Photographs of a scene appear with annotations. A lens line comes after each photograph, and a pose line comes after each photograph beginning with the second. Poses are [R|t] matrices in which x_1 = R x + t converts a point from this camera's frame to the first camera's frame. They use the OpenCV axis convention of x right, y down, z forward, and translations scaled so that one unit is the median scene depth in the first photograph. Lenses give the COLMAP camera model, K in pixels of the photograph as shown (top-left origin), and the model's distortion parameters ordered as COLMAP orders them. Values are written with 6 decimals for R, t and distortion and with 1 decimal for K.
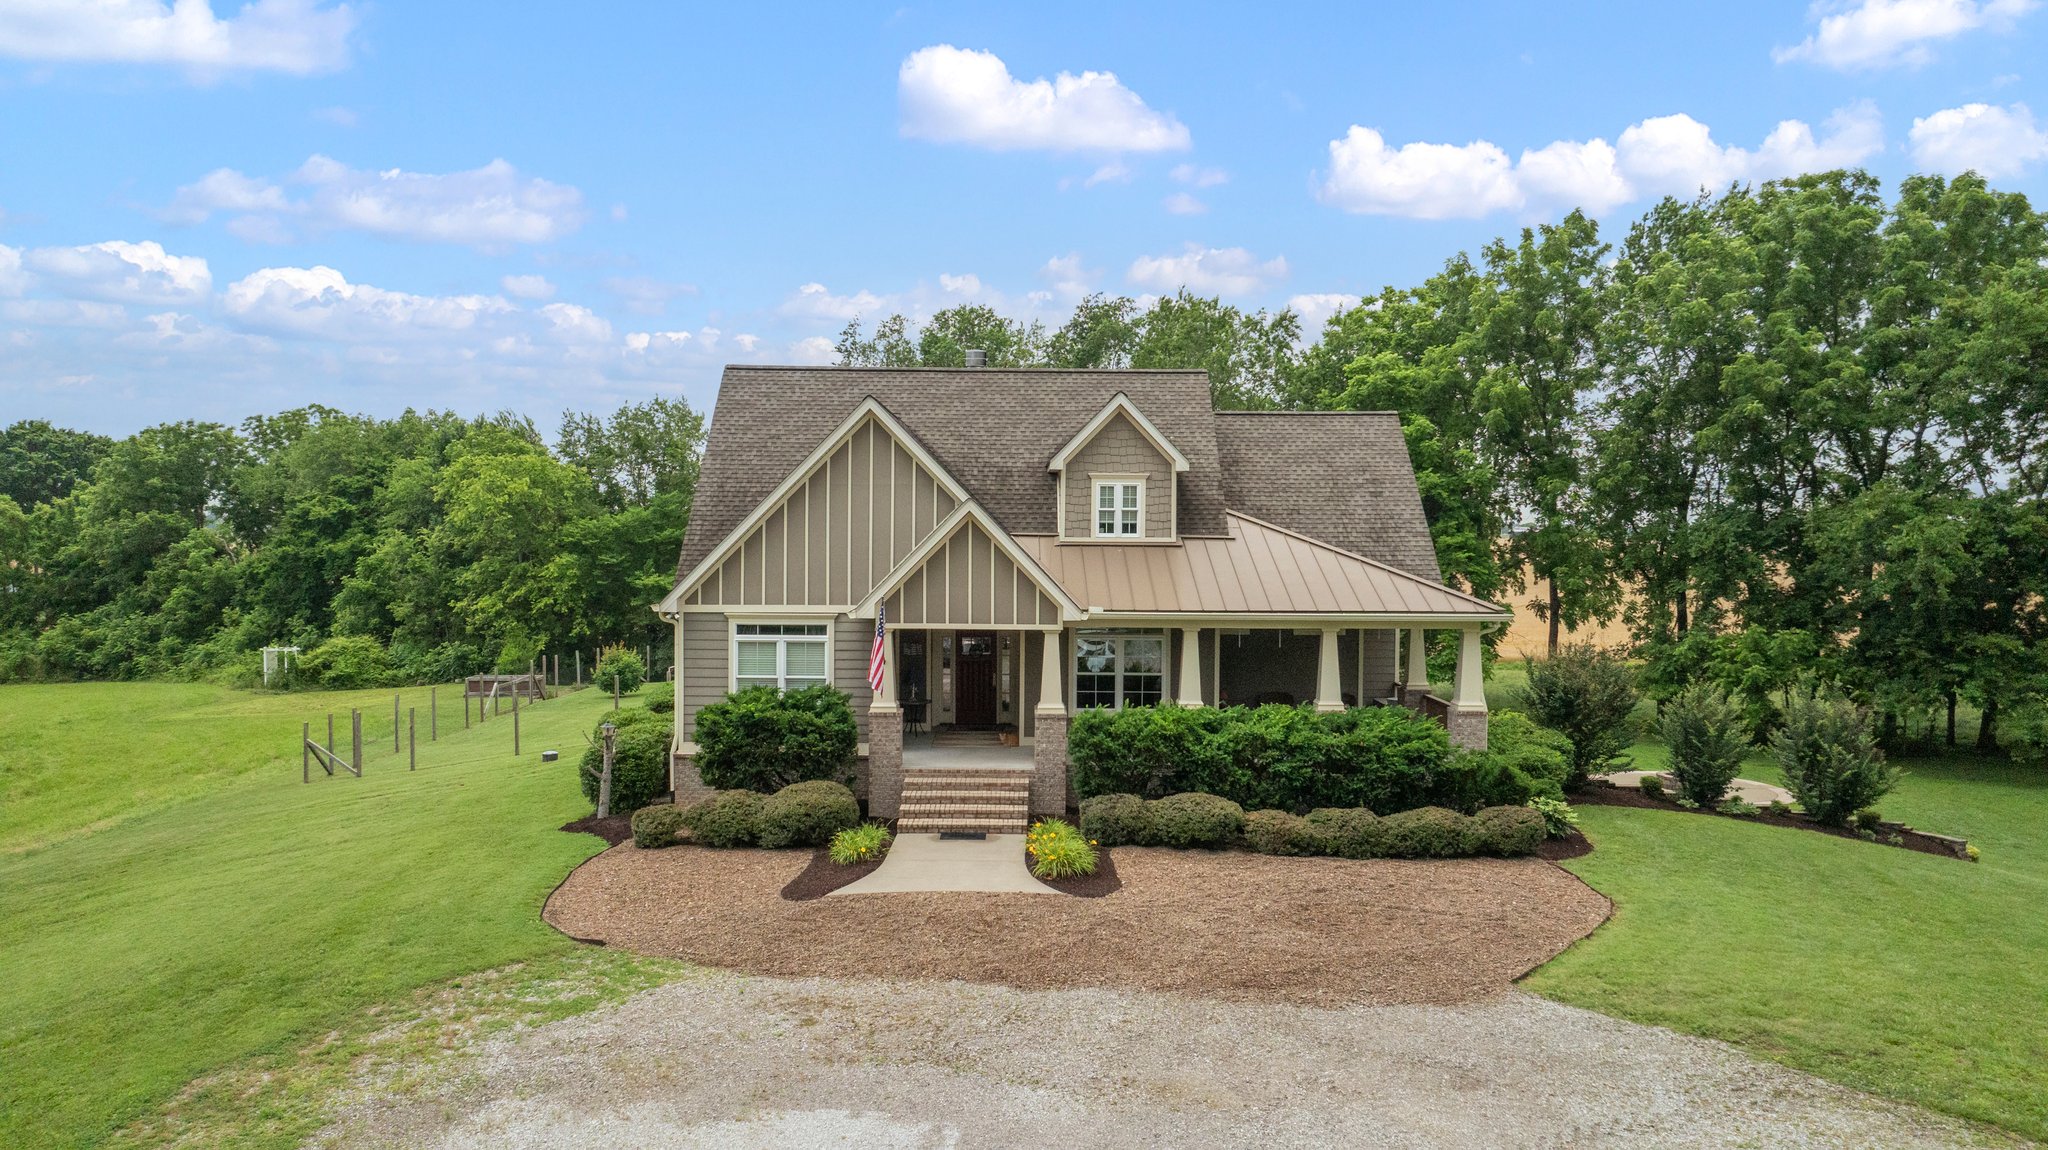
lens RADIAL K [[1435.5, 0, 1024.6], [0, 1435.5, 579.9], [0, 0, 1]] dist [-0.019555, 0.003103]
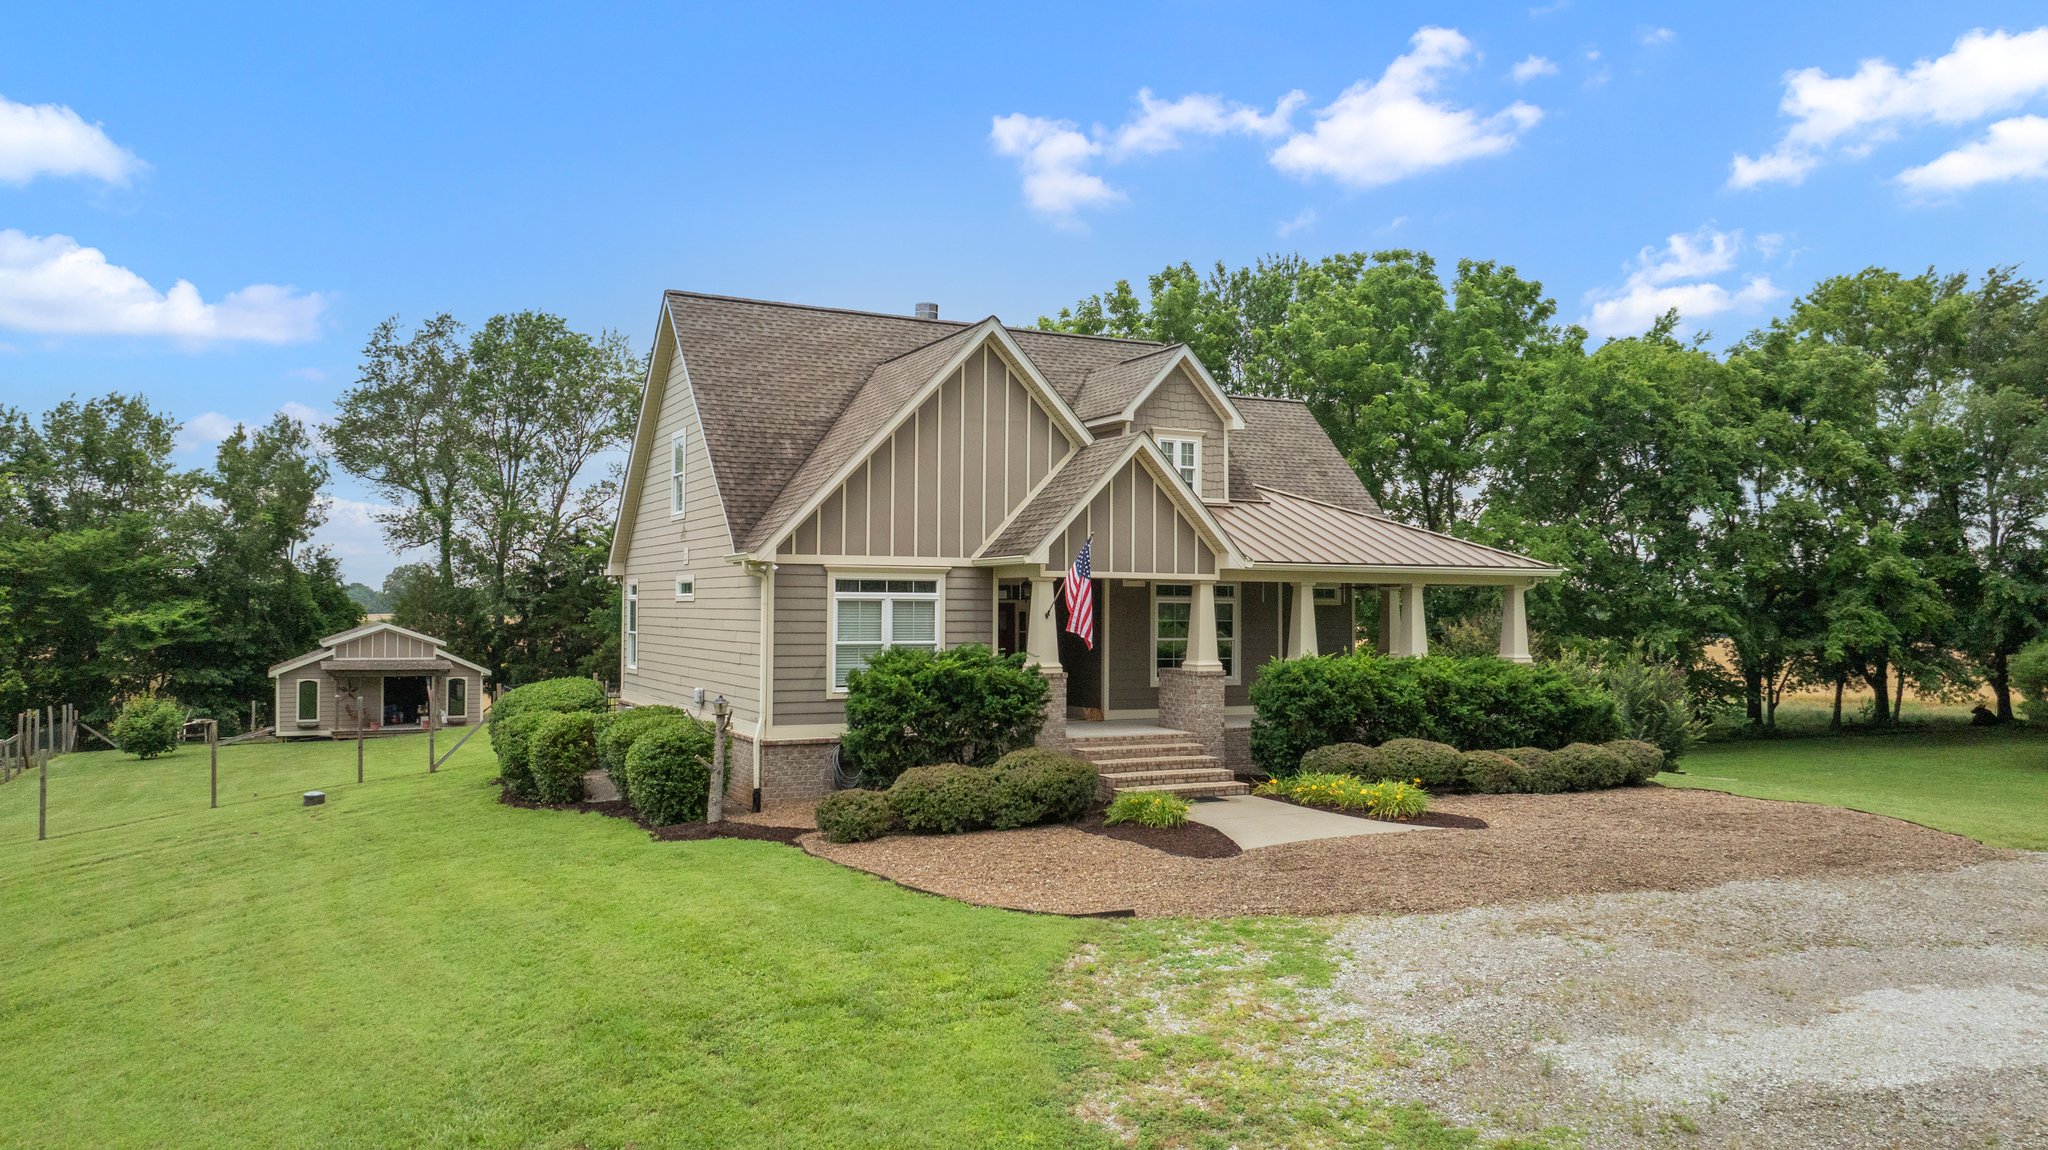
lens RADIAL K [[1435.5, 0, 1027.7], [0, 1435.5, 573.8], [0, 0, 1]] dist [-0.019555, 0.003103]
pose [[0.891553, 0.008753, 0.452832, -0.475892], [0.018304, 0.998300, -0.055334, 0.075517], [-0.452547, 0.057622, 0.889877, 0.218589]]
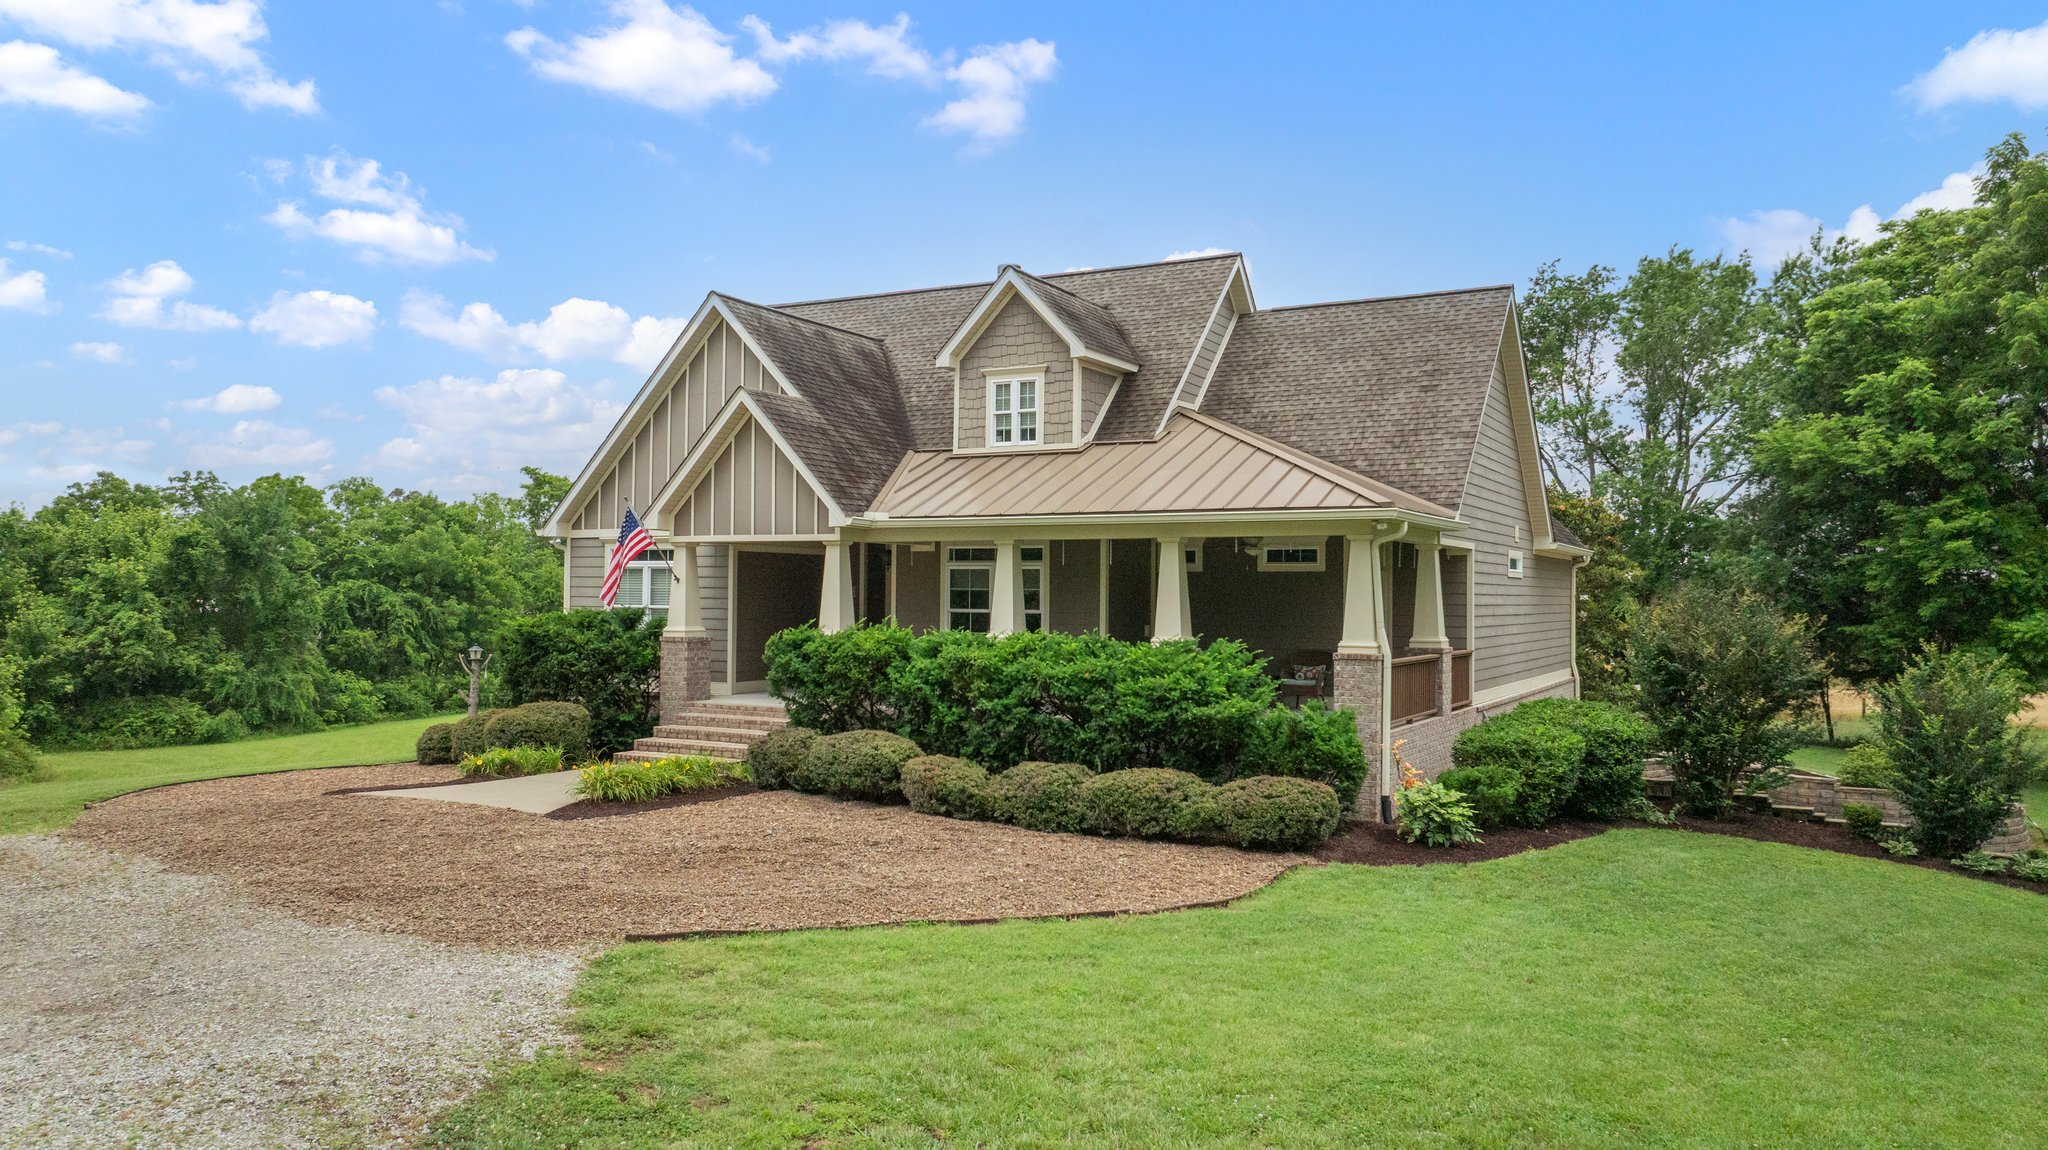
lens RADIAL K [[1435.5, 0, 1019.1], [0, 1435.5, 571.8], [0, 0, 1]] dist [-0.019555, 0.003103]
pose [[0.870553, -0.007747, -0.492014, 0.492702], [-0.022067, 0.998256, -0.054762, 0.090710], [0.491580, 0.058531, 0.868863, 0.317582]]
